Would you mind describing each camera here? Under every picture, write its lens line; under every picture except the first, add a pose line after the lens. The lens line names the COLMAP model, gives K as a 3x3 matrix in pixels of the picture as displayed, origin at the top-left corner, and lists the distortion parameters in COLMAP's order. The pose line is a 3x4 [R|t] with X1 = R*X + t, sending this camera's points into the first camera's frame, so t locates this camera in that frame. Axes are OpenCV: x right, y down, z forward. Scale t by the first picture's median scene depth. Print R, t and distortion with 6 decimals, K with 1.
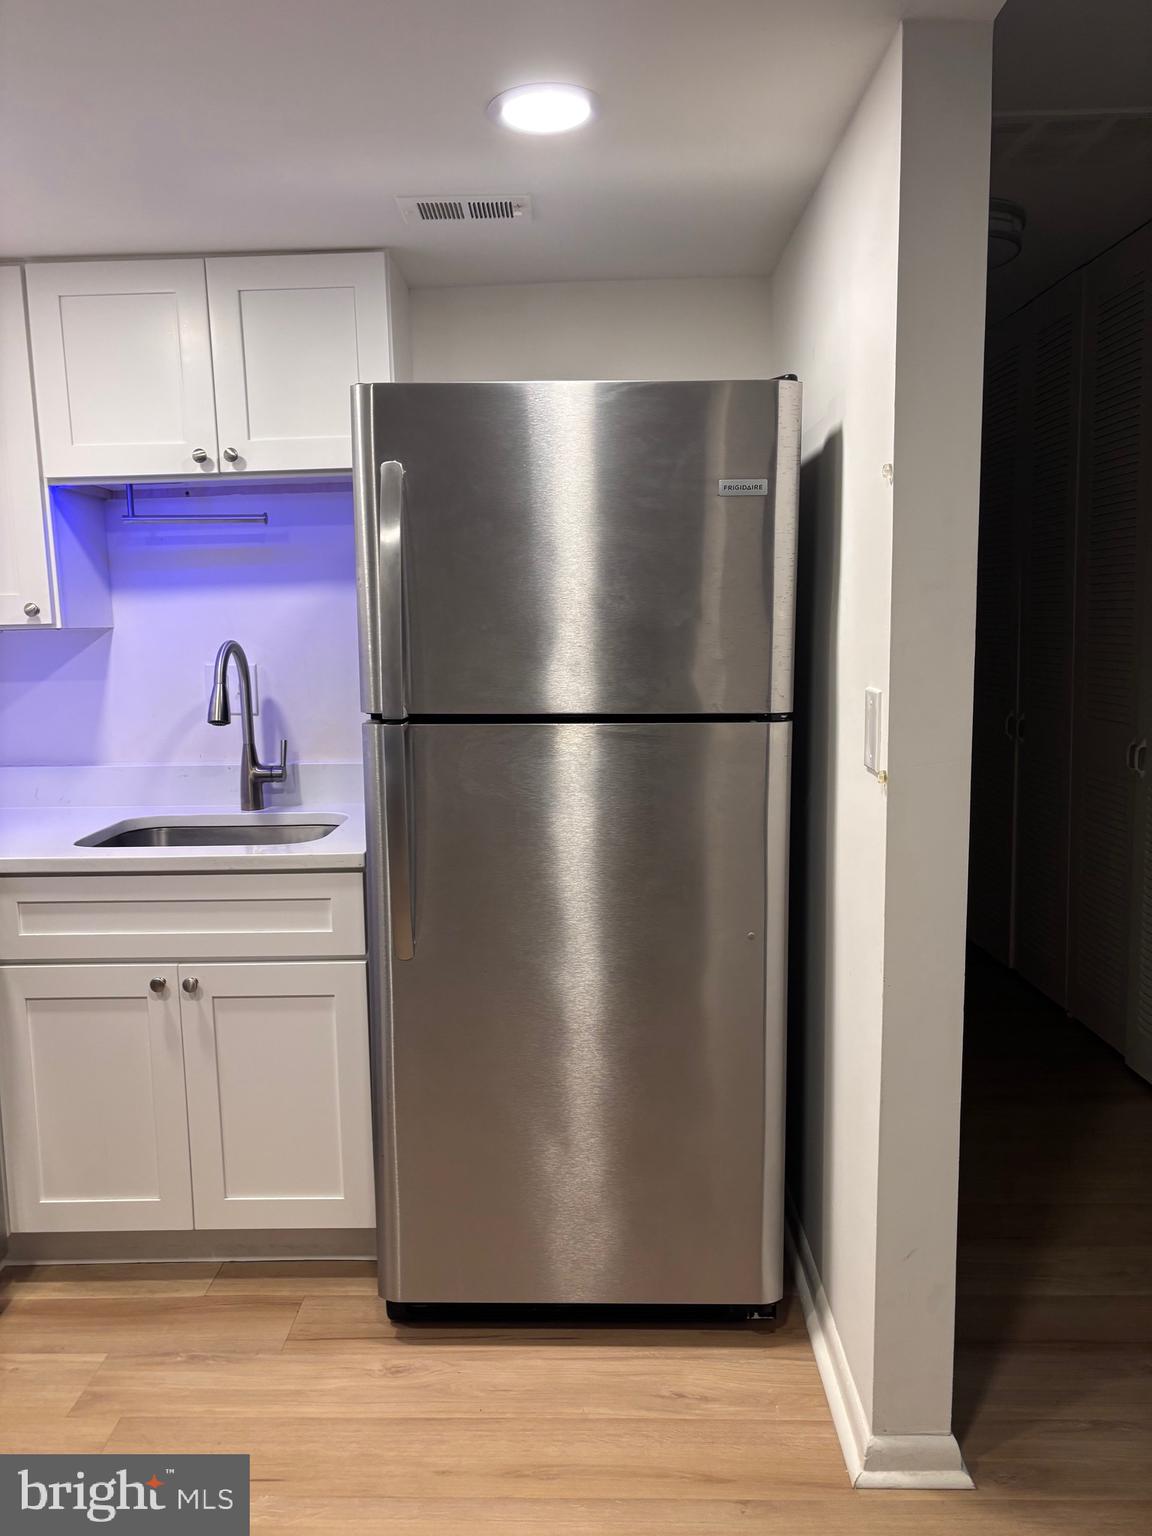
lens RADIAL K [[1182.7, 0, 578.4], [0, 1182.7, 769.1], [0, 0, 1]] dist [0.028271, -0.016071]
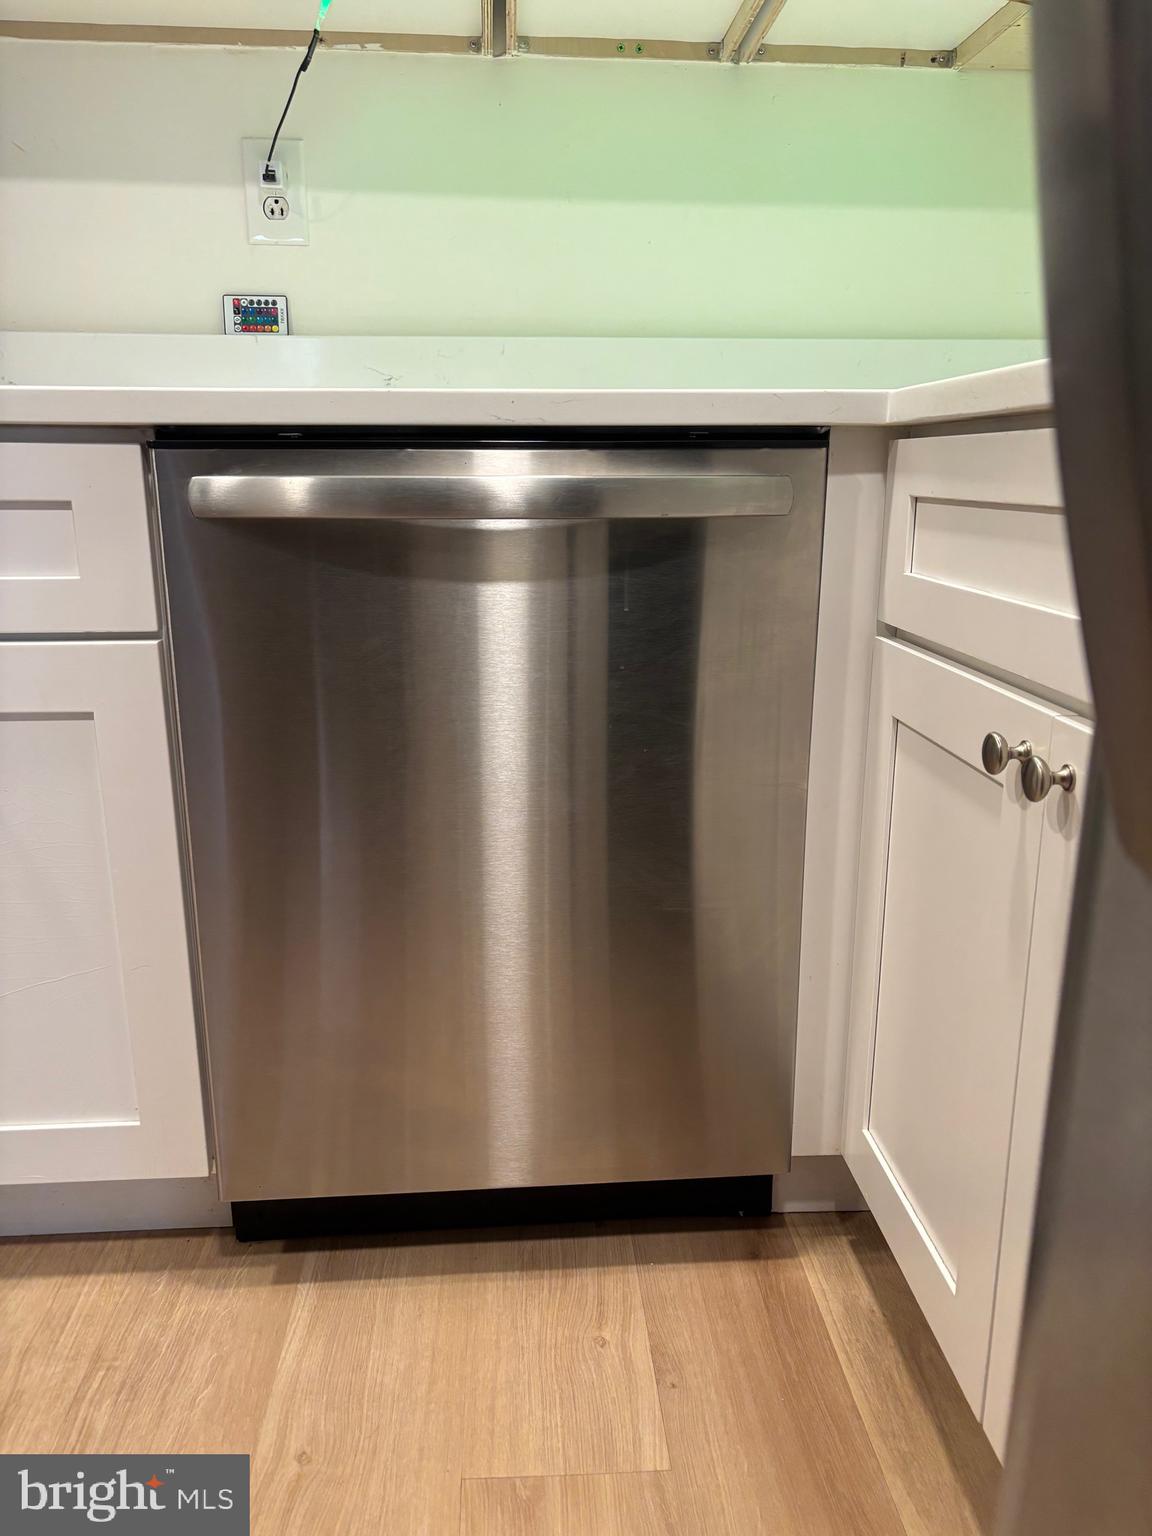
lens RADIAL K [[1182.7, 0, 574.9], [0, 1182.7, 768.2], [0, 0, 1]] dist [0.028271, -0.016071]
pose [[0.097568, 0.264557, -0.959422, -0.028932], [-0.146526, 0.957334, 0.249080, 0.119559], [0.984383, 0.116278, 0.132170, 0.840186]]
